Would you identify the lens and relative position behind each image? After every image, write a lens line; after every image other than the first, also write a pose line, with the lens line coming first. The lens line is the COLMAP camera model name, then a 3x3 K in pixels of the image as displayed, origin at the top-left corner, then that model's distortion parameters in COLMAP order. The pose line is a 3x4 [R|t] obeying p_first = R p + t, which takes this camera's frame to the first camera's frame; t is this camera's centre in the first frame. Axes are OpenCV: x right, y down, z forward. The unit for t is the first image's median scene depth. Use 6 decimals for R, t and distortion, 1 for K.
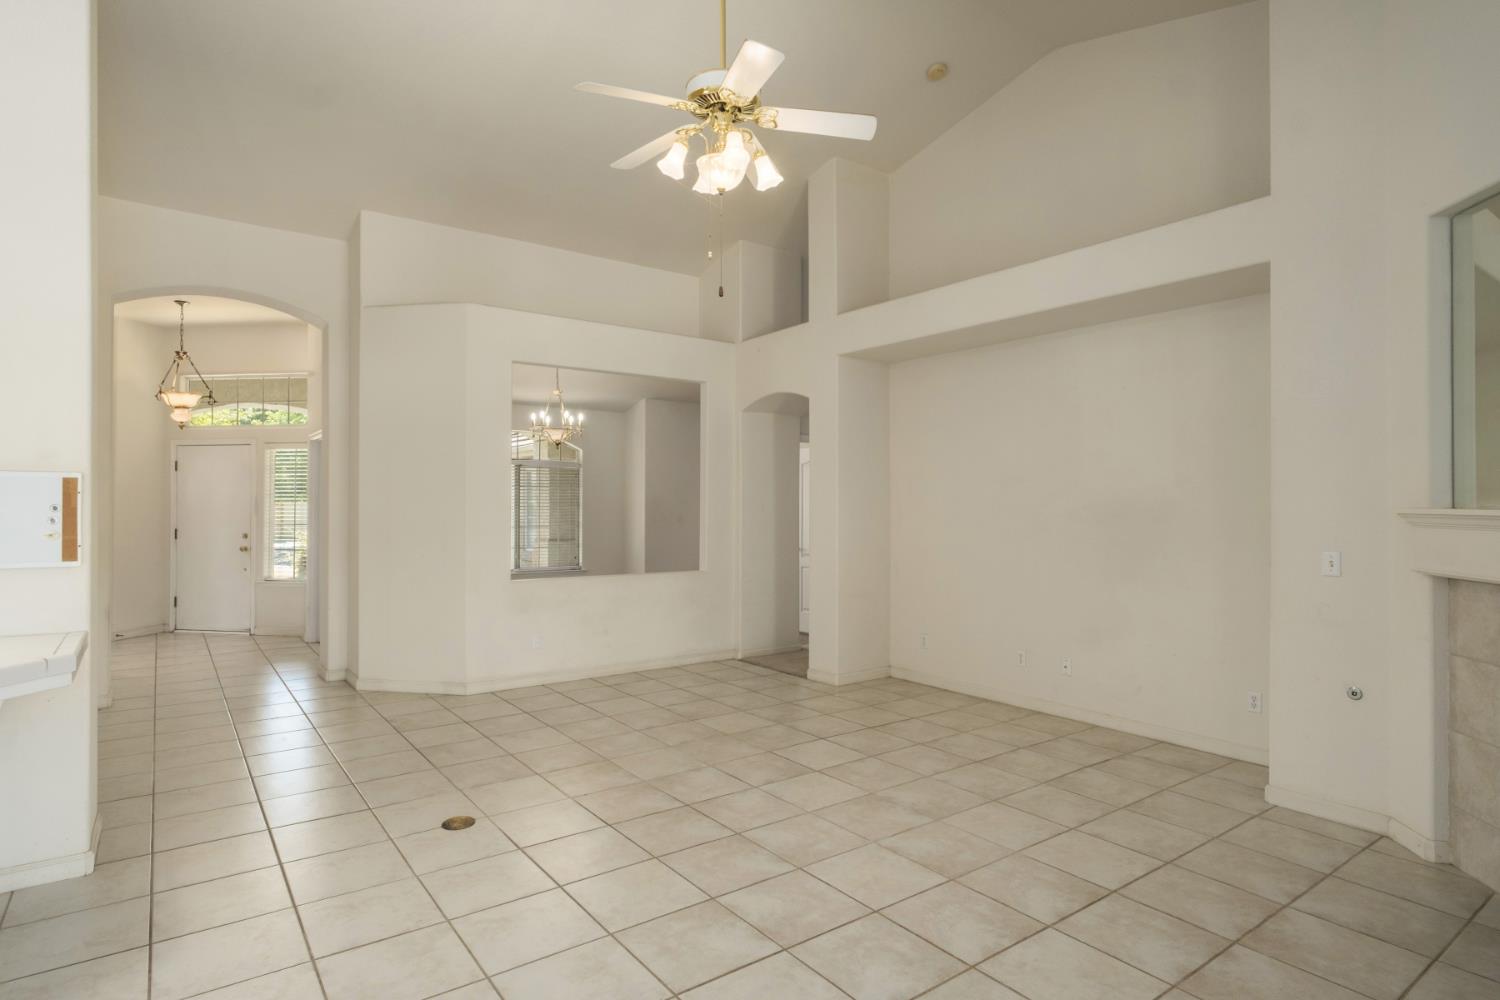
lens RADIAL K [[804.0, 0, 748.8], [0, 804.0, 498.0], [0, 0, 1]] dist [0.006112, 0.001380]
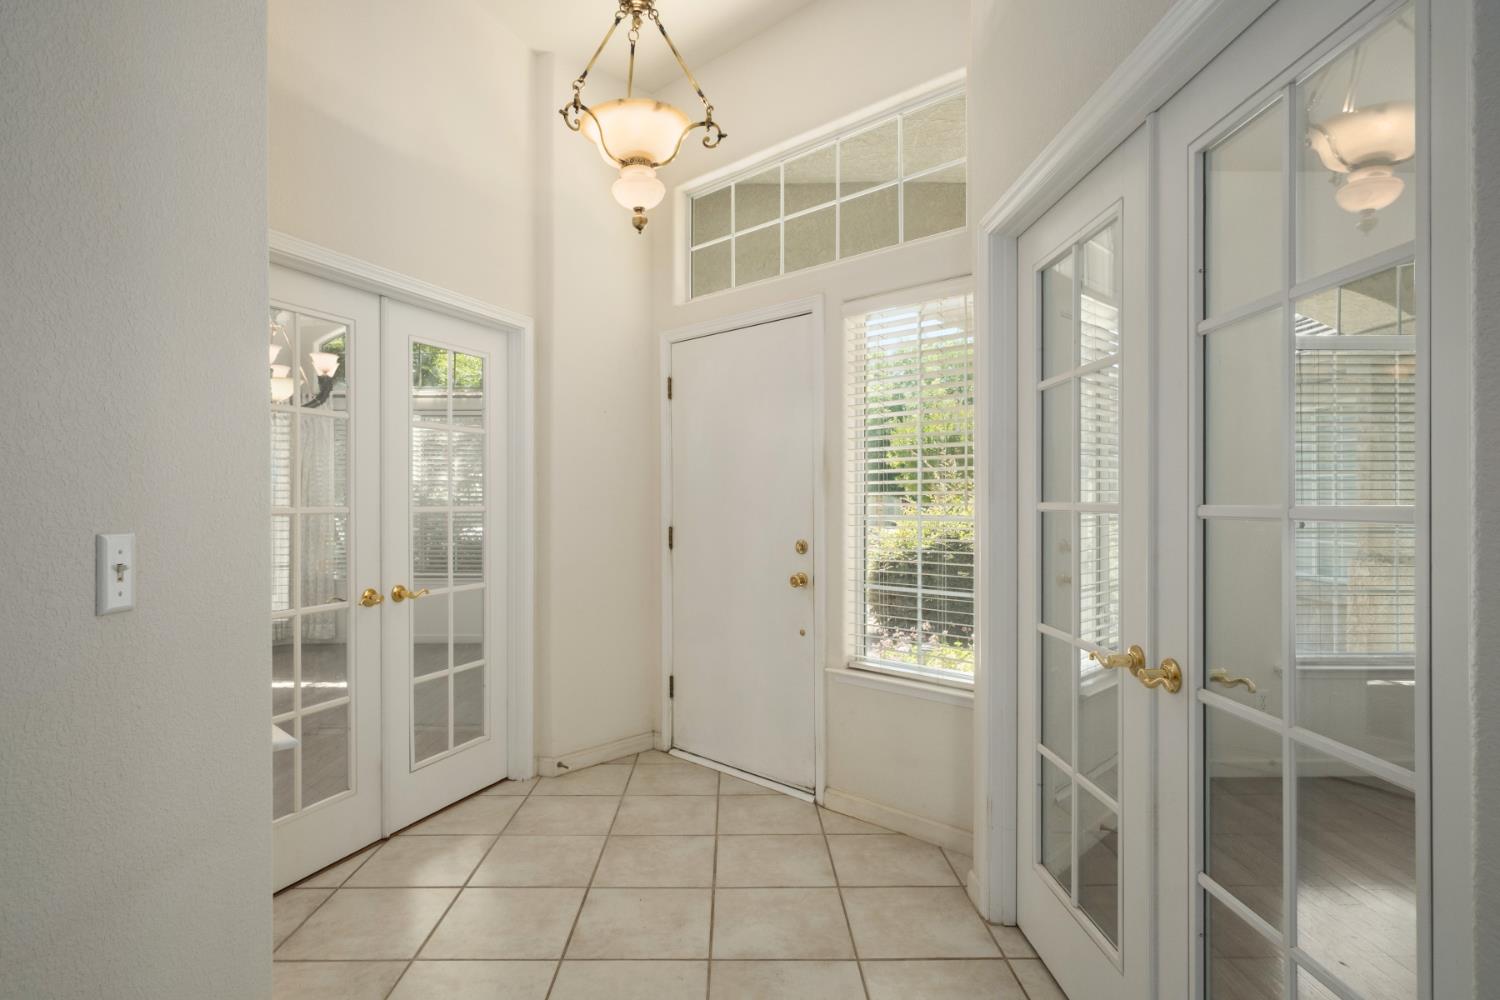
lens RADIAL K [[804.0, 0, 746.4], [0, 804.0, 501.1], [0, 0, 1]] dist [0.006112, 0.001380]
pose [[0.816714, -0.005154, -0.577020, -0.425120], [0.011979, 0.999896, 0.008024, 0.021853], [0.576918, -0.013465, 0.816691, 0.672606]]
